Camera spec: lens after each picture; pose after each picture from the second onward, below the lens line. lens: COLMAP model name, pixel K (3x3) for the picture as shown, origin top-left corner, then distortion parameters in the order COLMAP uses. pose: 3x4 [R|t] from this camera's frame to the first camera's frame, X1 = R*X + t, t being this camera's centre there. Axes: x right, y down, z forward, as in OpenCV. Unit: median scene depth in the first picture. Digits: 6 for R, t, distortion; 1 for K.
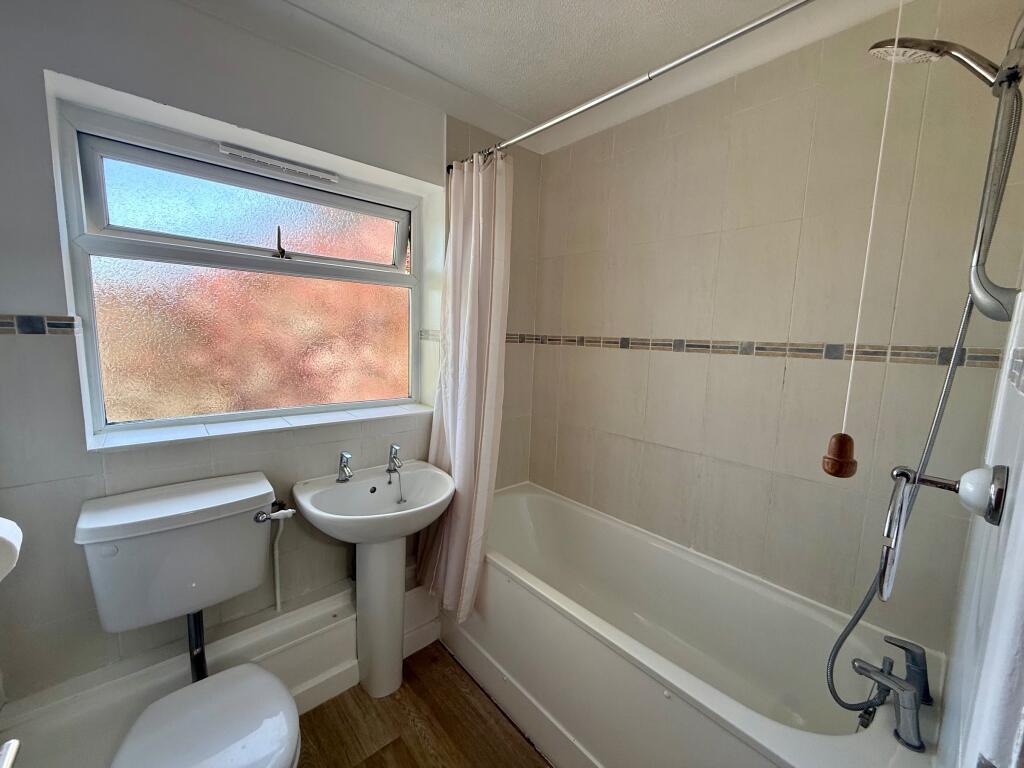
lens RADIAL K [[408.5, 0, 512.0], [0, 408.5, 383.5], [0, 0, 1]] dist [0.000489, 0.000062]
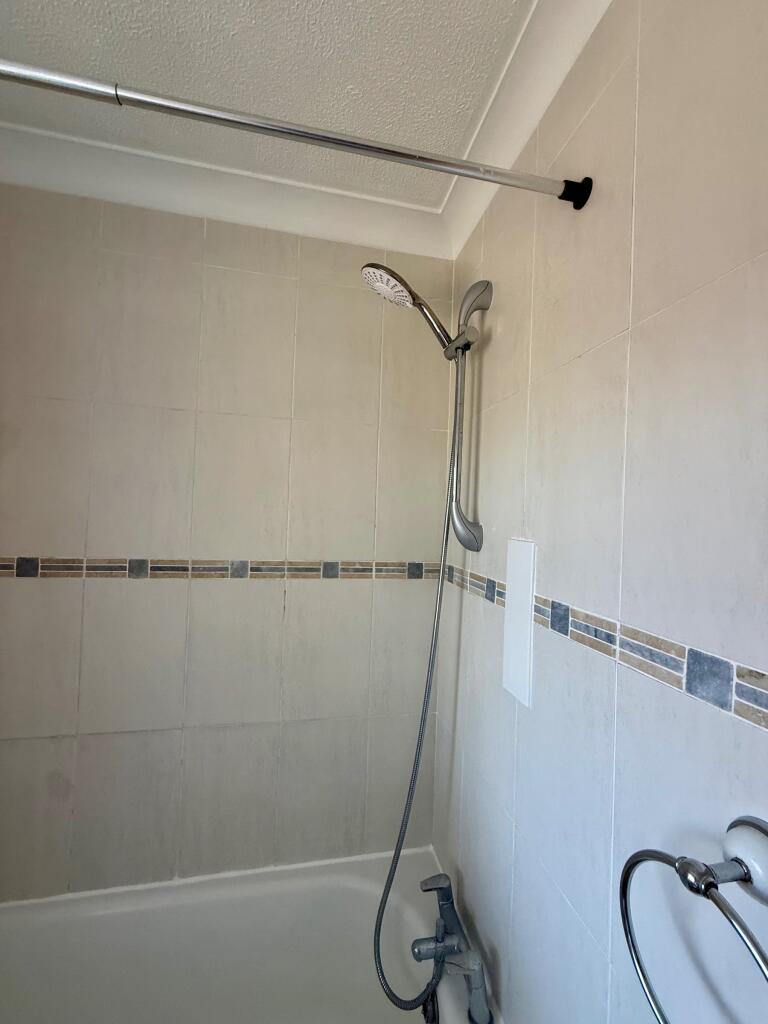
lens RADIAL K [[408.5, 0, 382.7], [0, 408.5, 515.4], [0, 0, 1]] dist [0.000489, 0.000062]
pose [[0.496201, -0.001239, 0.868207, 0.044038], [0.084971, 0.995268, -0.047143, -0.132293], [-0.864039, 0.097164, 0.493958, 0.390008]]
